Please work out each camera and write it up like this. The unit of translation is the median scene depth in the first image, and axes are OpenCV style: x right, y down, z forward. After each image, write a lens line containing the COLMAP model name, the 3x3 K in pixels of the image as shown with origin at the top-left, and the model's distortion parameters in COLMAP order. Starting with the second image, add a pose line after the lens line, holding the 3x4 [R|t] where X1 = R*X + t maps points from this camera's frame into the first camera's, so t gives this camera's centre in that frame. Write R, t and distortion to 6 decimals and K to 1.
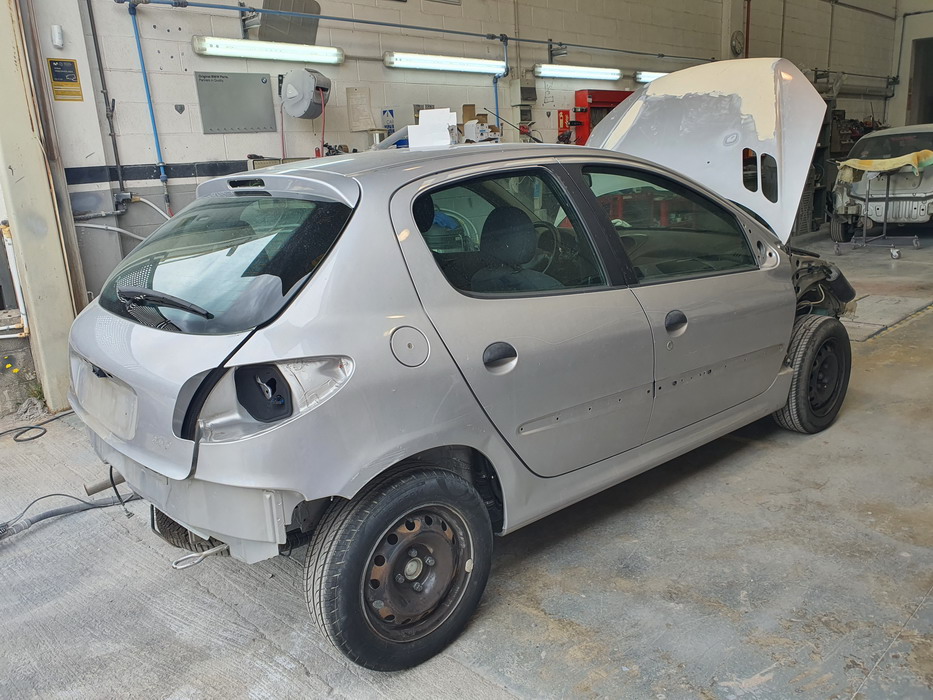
lens RADIAL K [[732.2, 0, 468.4], [0, 732.2, 341.7], [0, 0, 1]] dist [-0.010729, 0.018694]
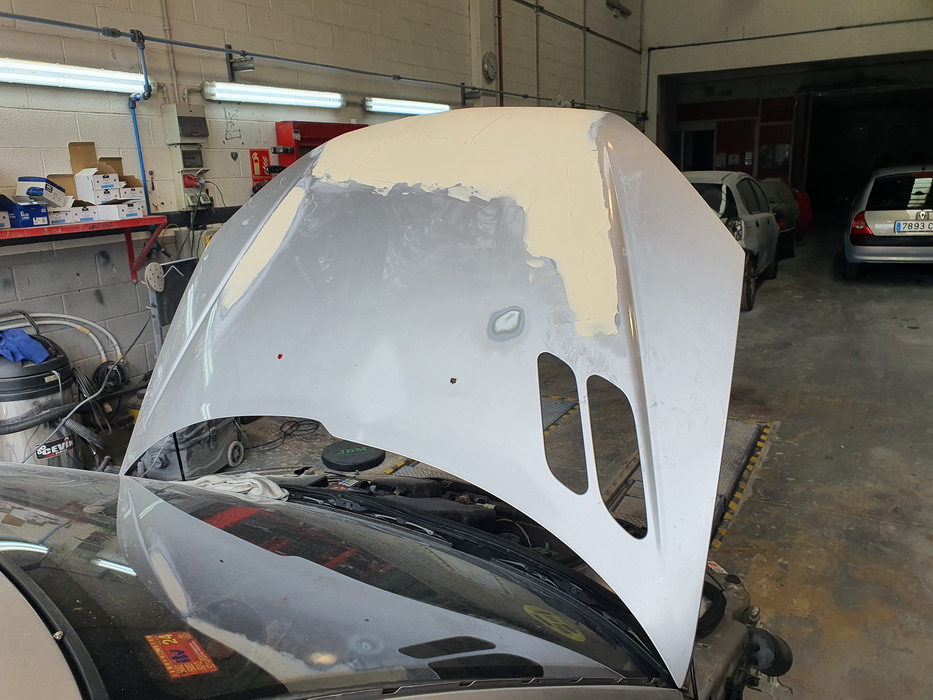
lens RADIAL K [[732.2, 0, 465.4], [0, 732.2, 352.8], [0, 0, 1]] dist [-0.010729, 0.018694]
pose [[0.953037, -0.055188, 0.297782, 0.106430], [0.056485, 0.998394, 0.004254, -0.125271], [-0.297539, 0.012766, 0.954624, 0.305118]]
